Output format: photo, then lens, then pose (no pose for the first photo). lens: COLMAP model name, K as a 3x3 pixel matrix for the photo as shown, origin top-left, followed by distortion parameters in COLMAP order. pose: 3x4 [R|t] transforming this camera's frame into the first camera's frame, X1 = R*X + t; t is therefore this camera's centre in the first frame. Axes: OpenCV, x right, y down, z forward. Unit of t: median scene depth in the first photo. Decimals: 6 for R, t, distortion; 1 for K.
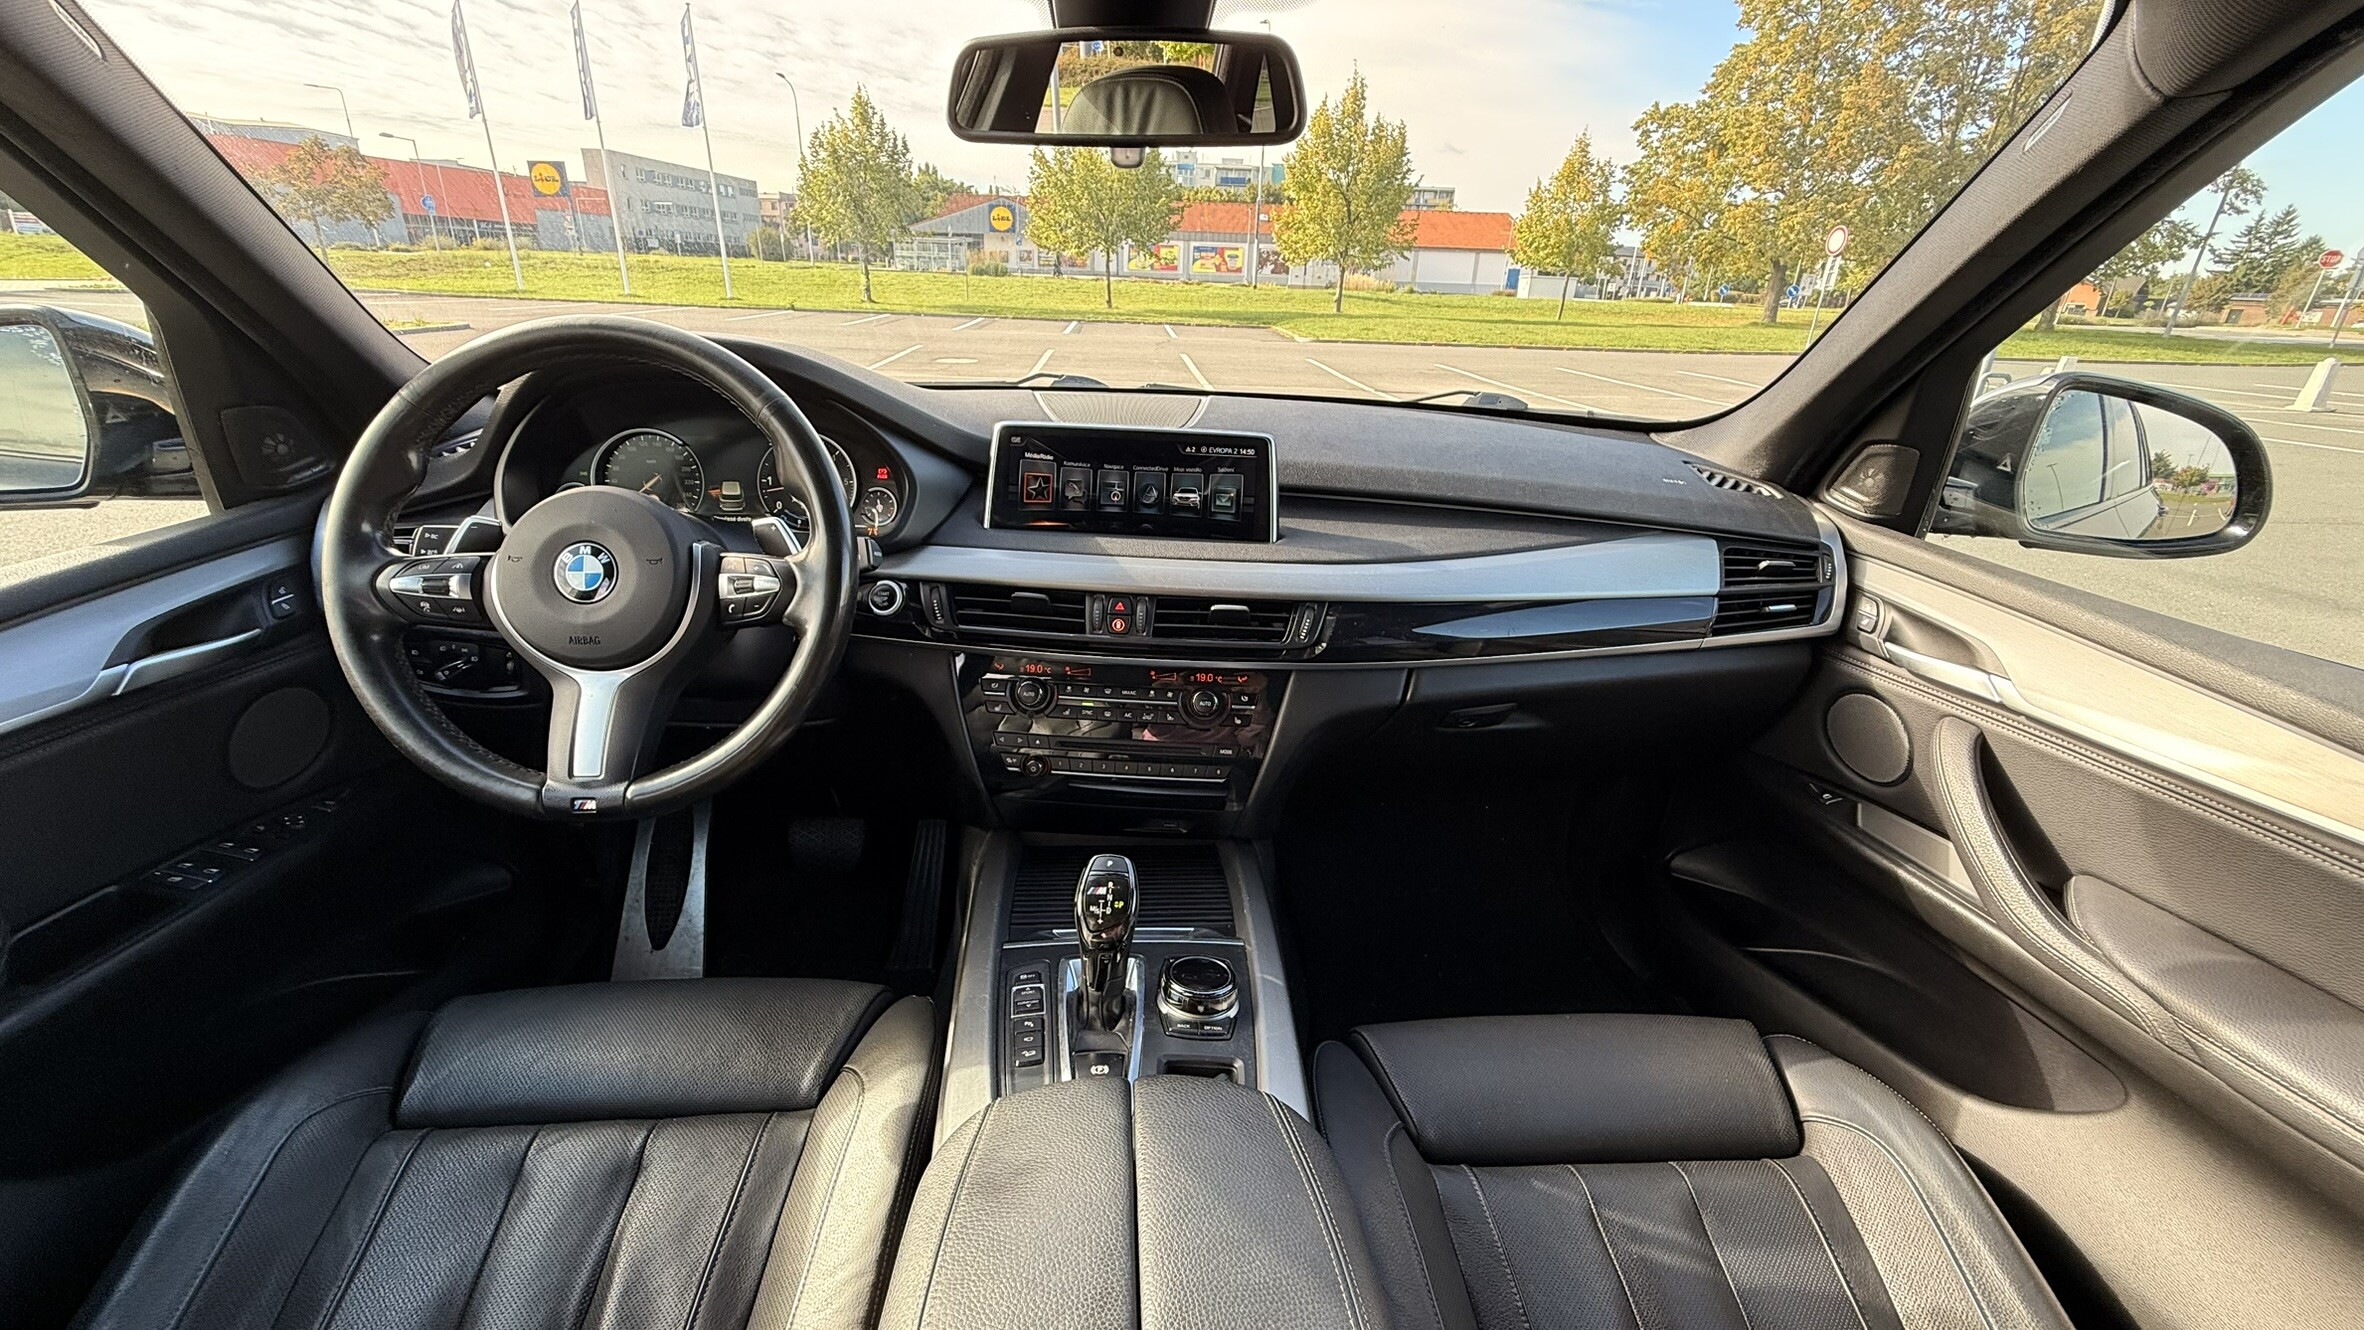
lens RADIAL K [[980.0, 0, 1182.0], [0, 980.0, 665.0], [0, 0, 1]] dist [0.001726, 0.000044]
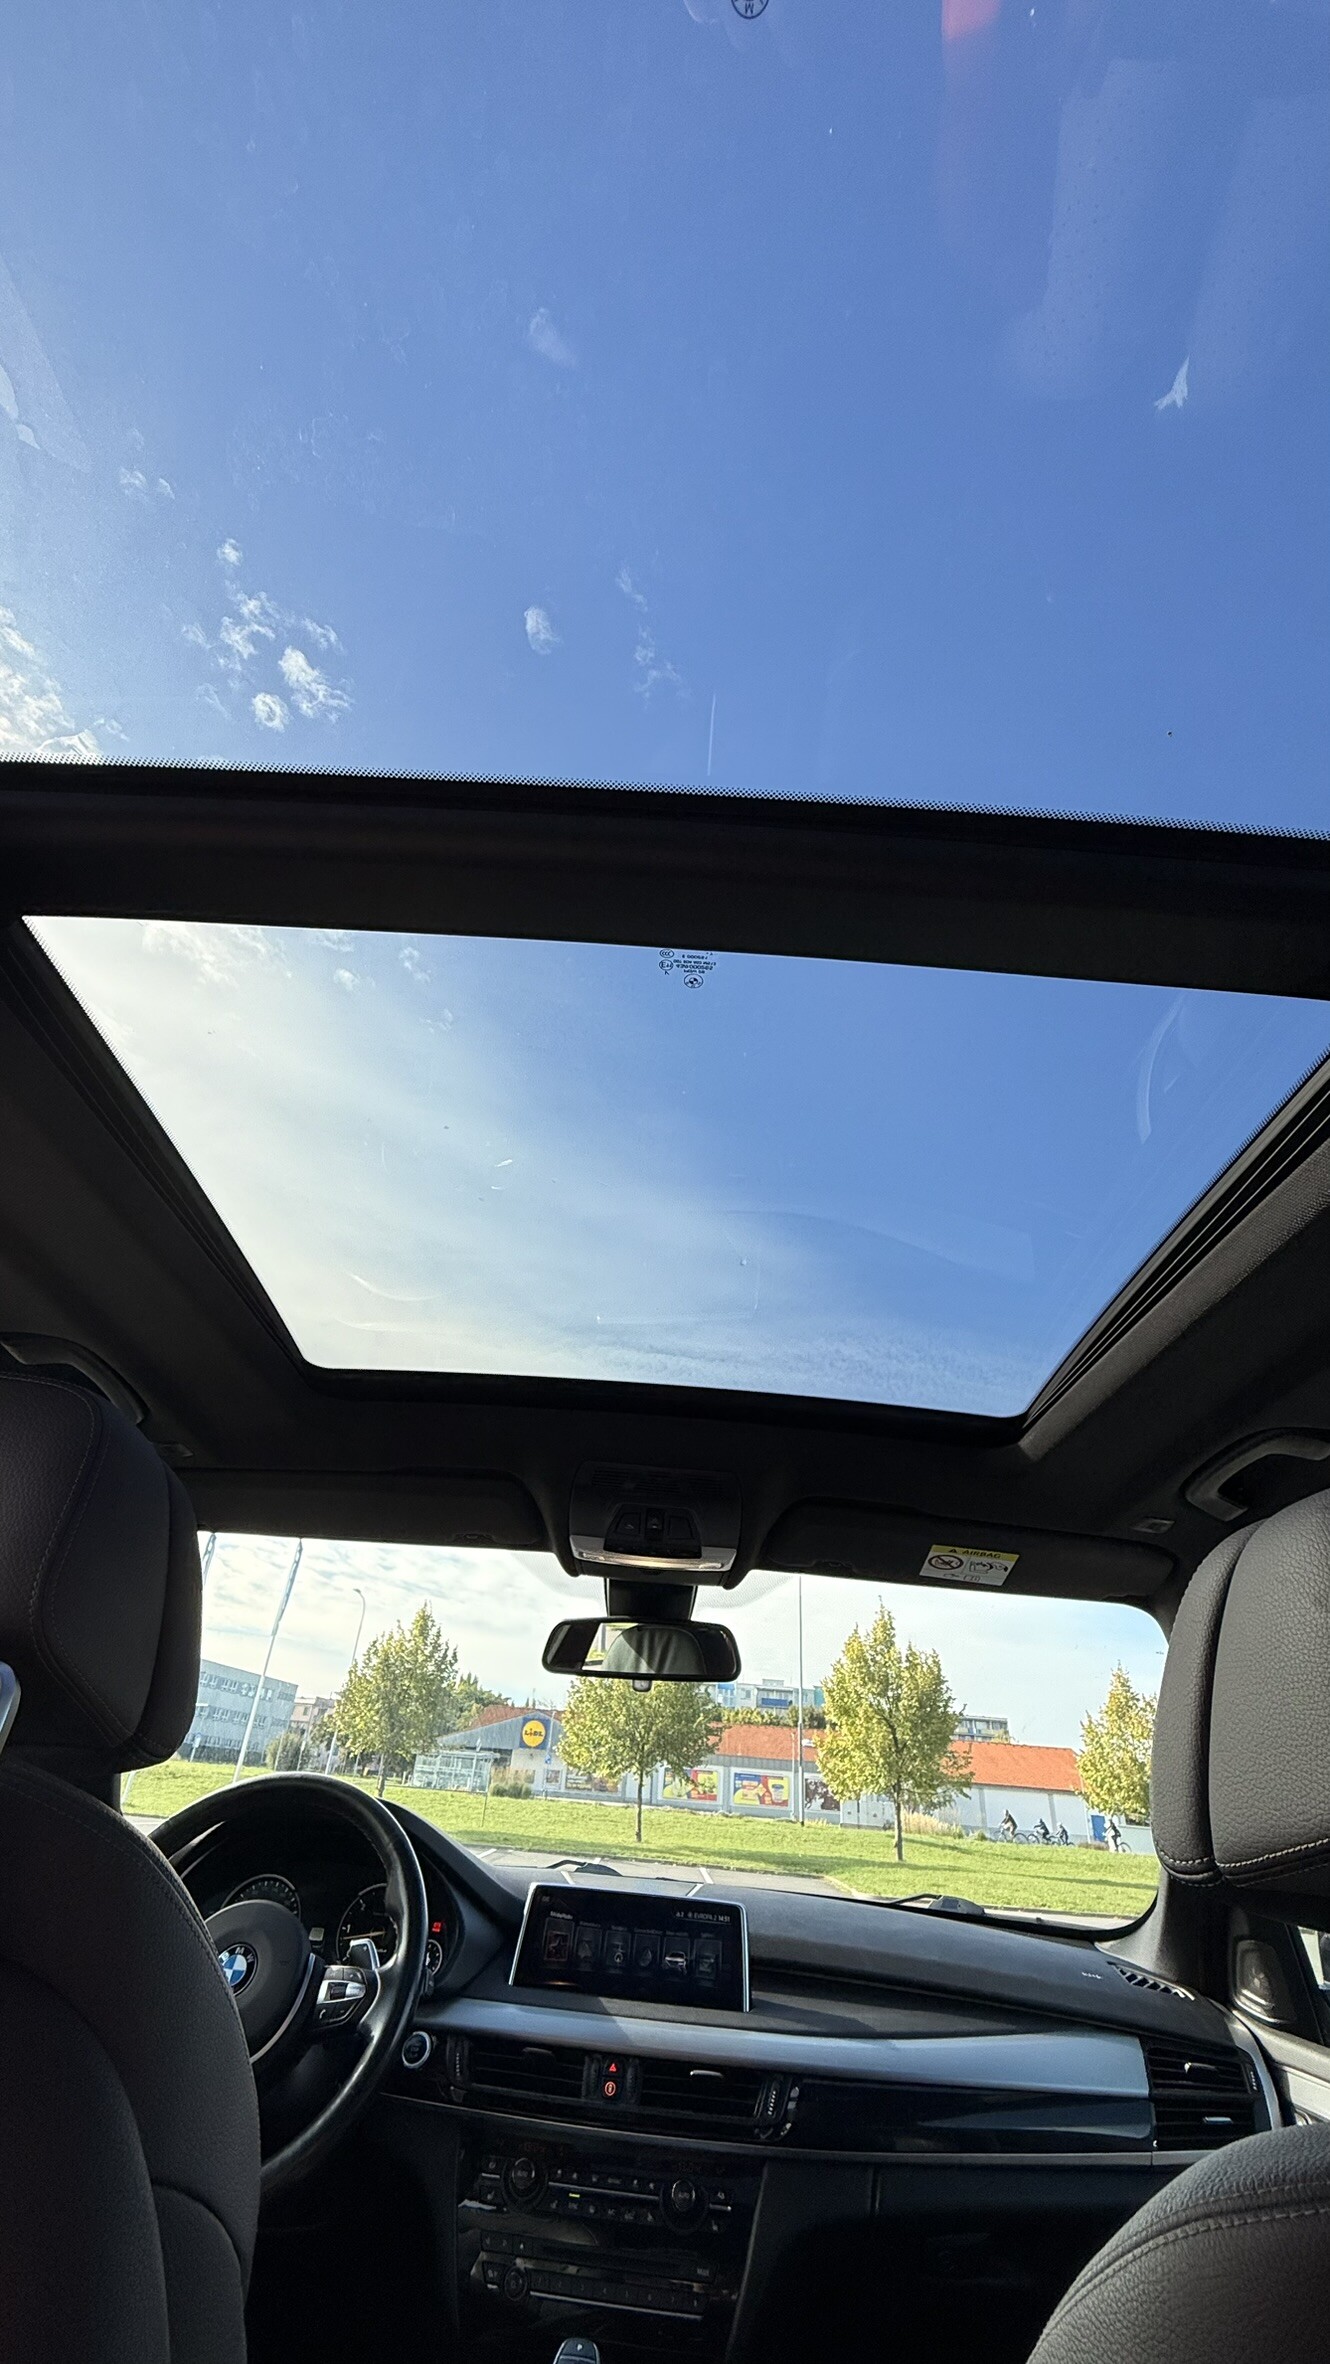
lens RADIAL K [[980.0, 0, 665.0], [0, 980.0, 1182.0], [0, 0, 1]] dist [0.001726, 0.000044]
pose [[0.998160, 0.005343, -0.060395, 0.060025], [-0.052055, 0.586248, -0.808457, 0.248009], [0.031087, 0.810114, 0.585448, -0.507964]]
